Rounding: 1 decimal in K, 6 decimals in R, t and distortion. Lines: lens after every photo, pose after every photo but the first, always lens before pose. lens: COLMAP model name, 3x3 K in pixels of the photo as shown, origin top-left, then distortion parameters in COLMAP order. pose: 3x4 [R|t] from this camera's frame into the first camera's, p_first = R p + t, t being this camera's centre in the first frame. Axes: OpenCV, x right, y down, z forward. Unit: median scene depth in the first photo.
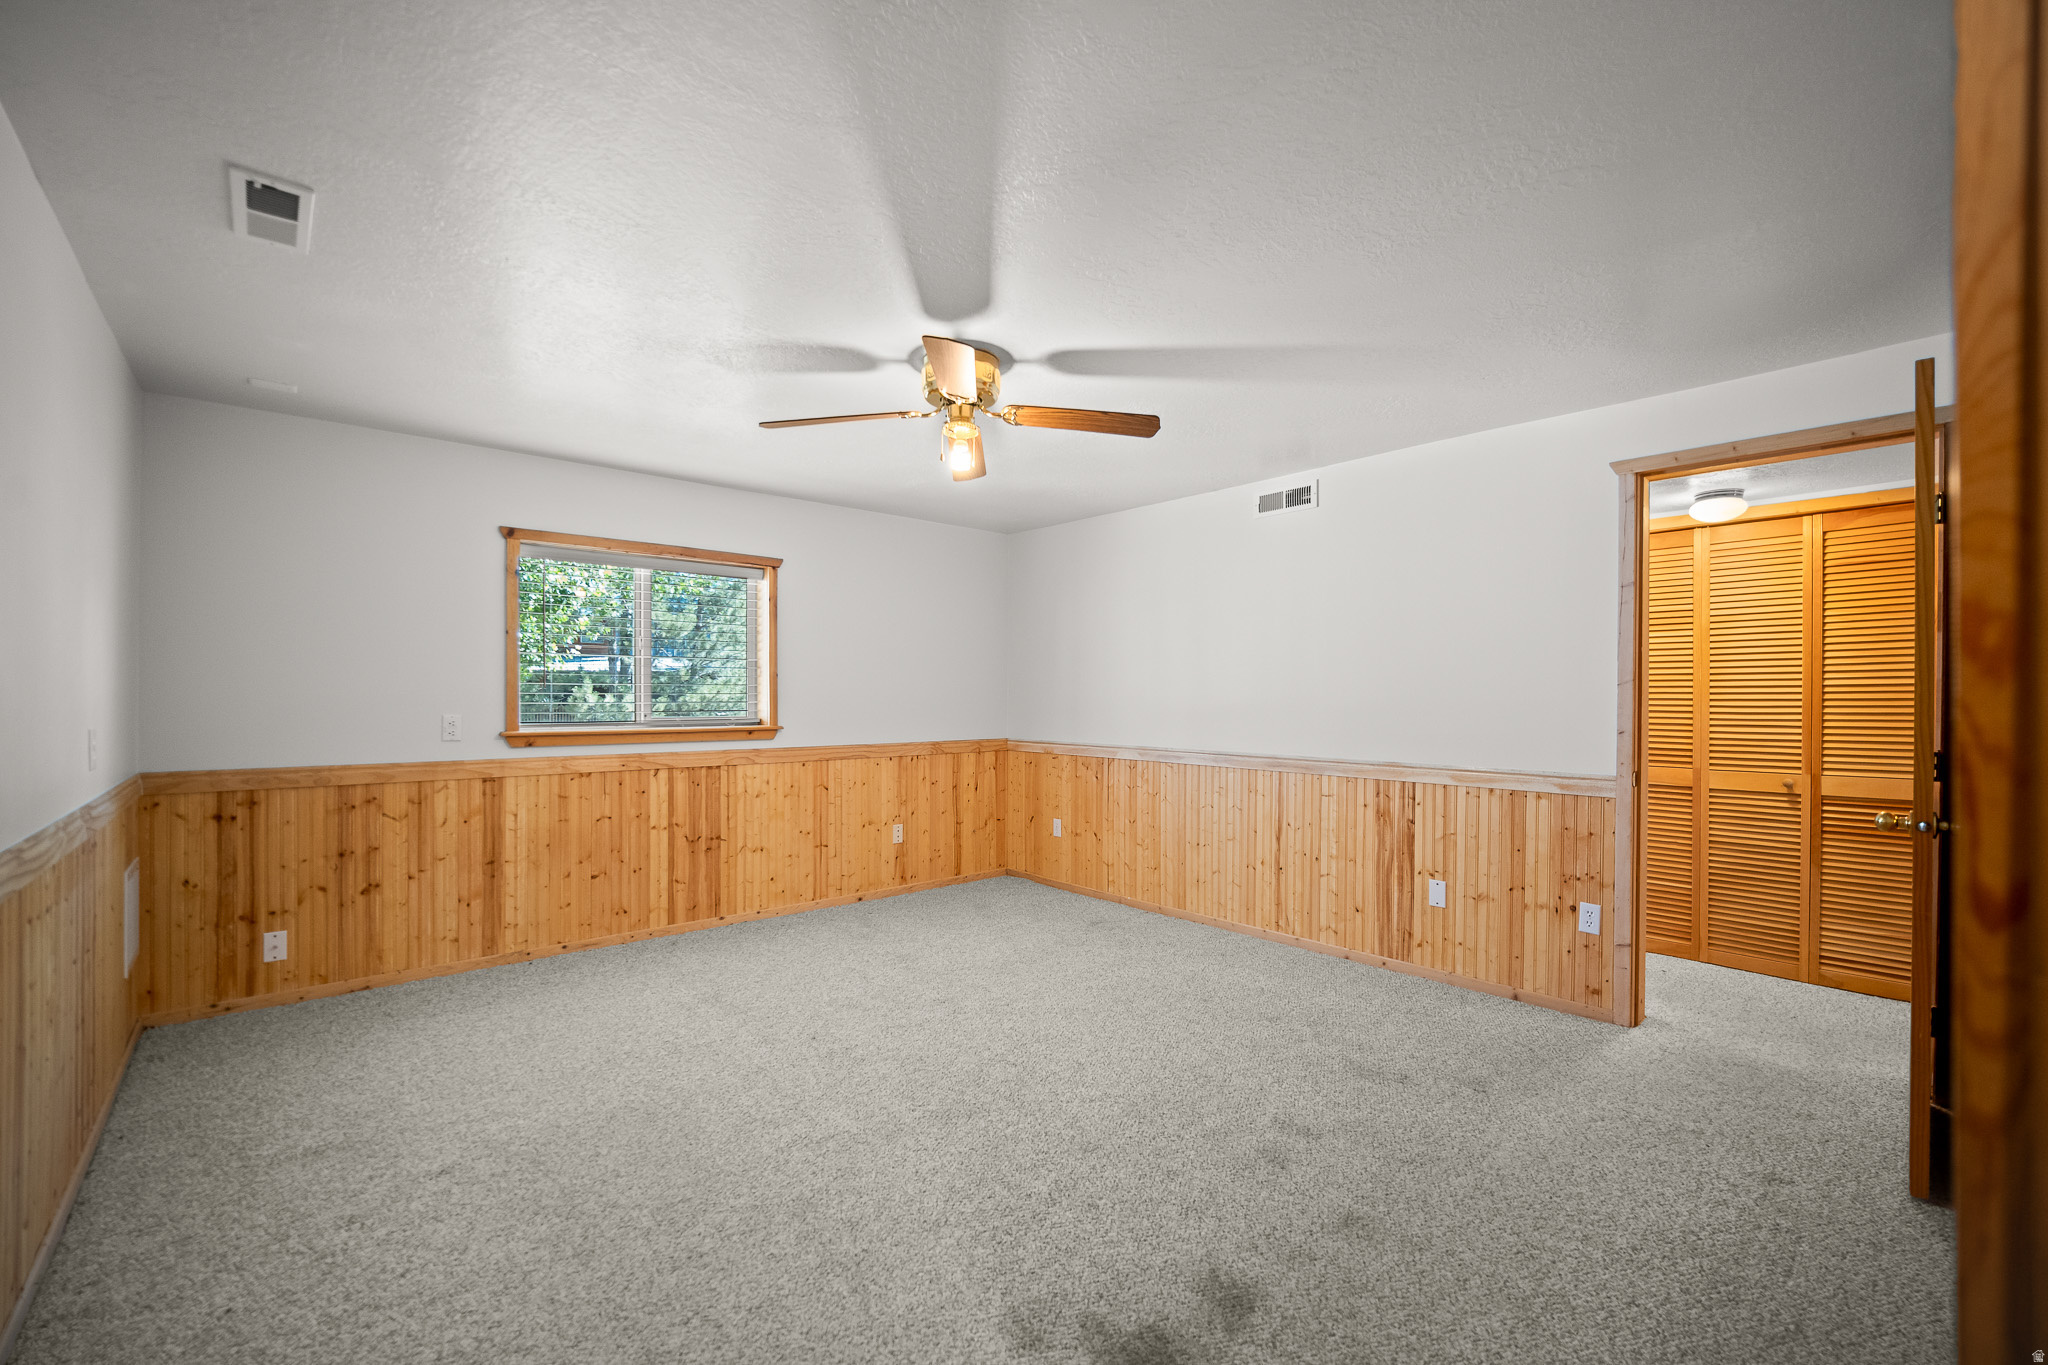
lens RADIAL K [[839.1, 0, 1022.3], [0, 839.1, 692.2], [0, 0, 1]] dist [-0.000501, -0.000334]
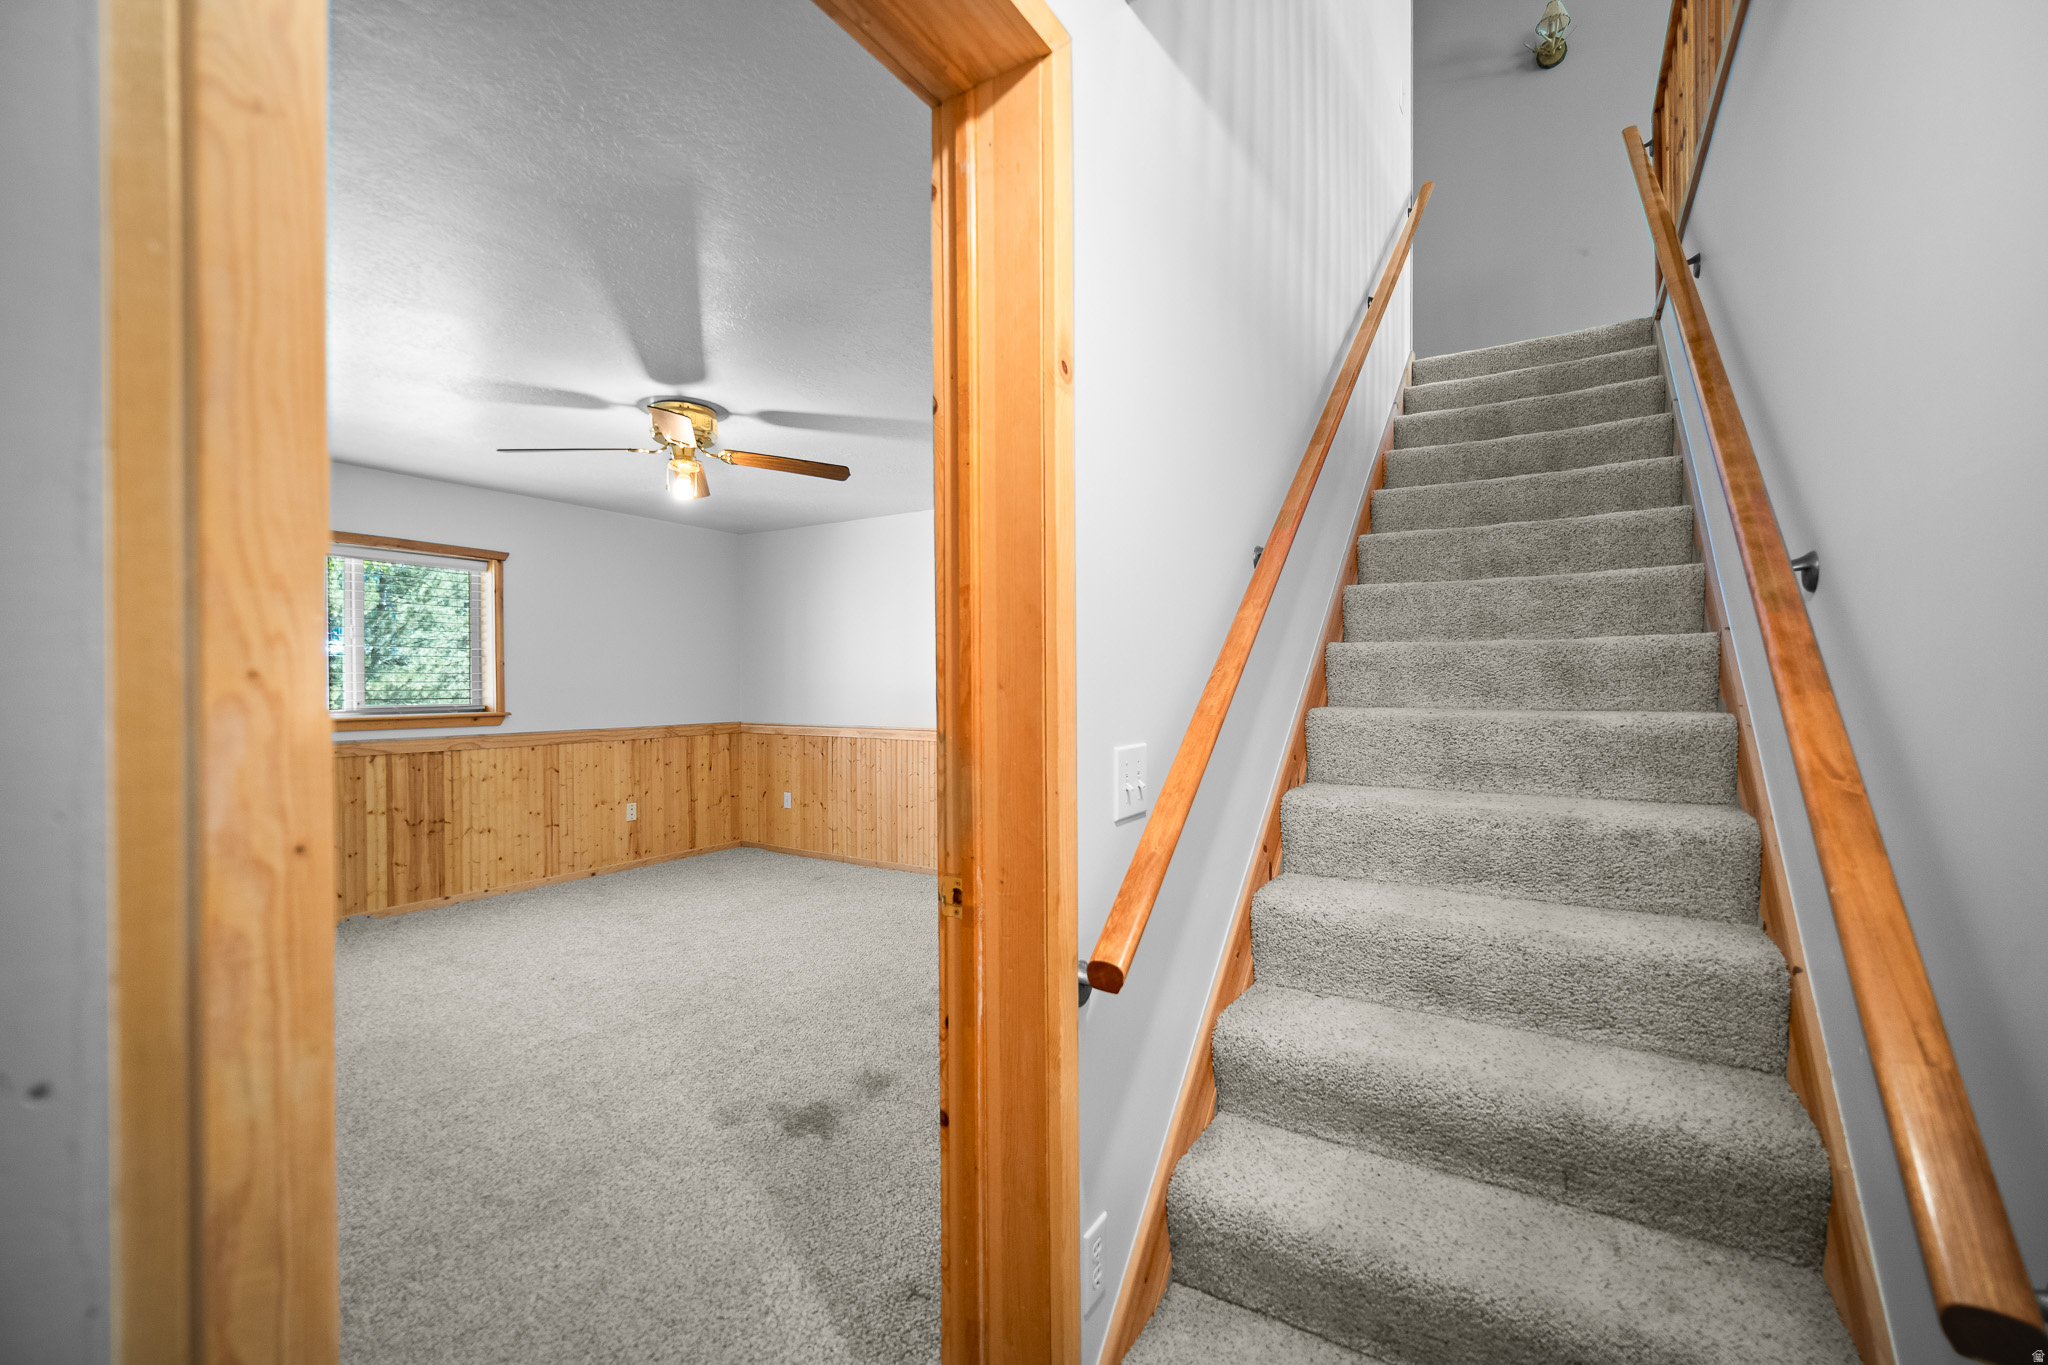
lens RADIAL K [[839.1, 0, 1029.7], [0, 839.1, 689.5], [0, 0, 1]] dist [-0.000501, -0.000334]
pose [[0.956497, -0.006889, 0.291659, 0.032740], [0.003148, 0.999907, 0.013292, -0.000413], [-0.291724, -0.011796, 0.956430, -0.211247]]
